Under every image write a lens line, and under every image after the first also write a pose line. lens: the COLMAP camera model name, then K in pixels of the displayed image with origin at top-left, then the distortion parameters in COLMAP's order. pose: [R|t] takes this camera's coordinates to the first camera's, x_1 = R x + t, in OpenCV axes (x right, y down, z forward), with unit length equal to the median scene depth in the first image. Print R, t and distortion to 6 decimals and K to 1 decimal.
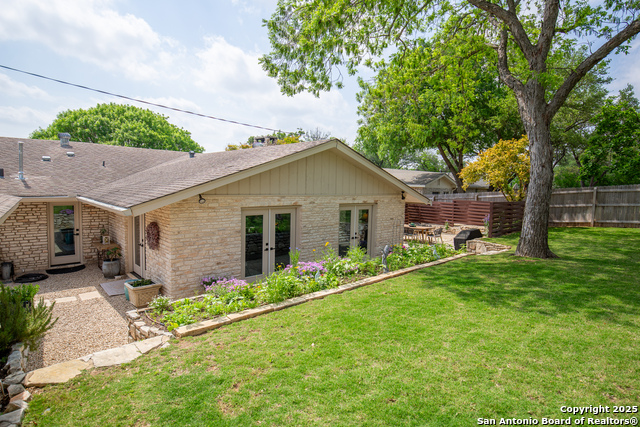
lens RADIAL K [[356.8, 0, 320.6], [0, 356.8, 202.7], [0, 0, 1]] dist [-0.001398, -0.000441]
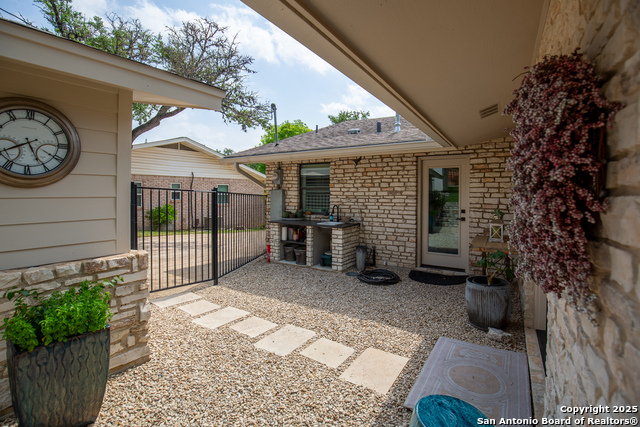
lens RADIAL K [[305.1, 0, 323.6], [0, 305.1, 198.4], [0, 0, 1]] dist [0.000175, -0.000121]
pose [[0.281421, 0.001687, -0.959583, -0.307211], [-0.055085, 0.998378, -0.014399, 0.082091], [0.958002, 0.056911, 0.281058, 0.712723]]
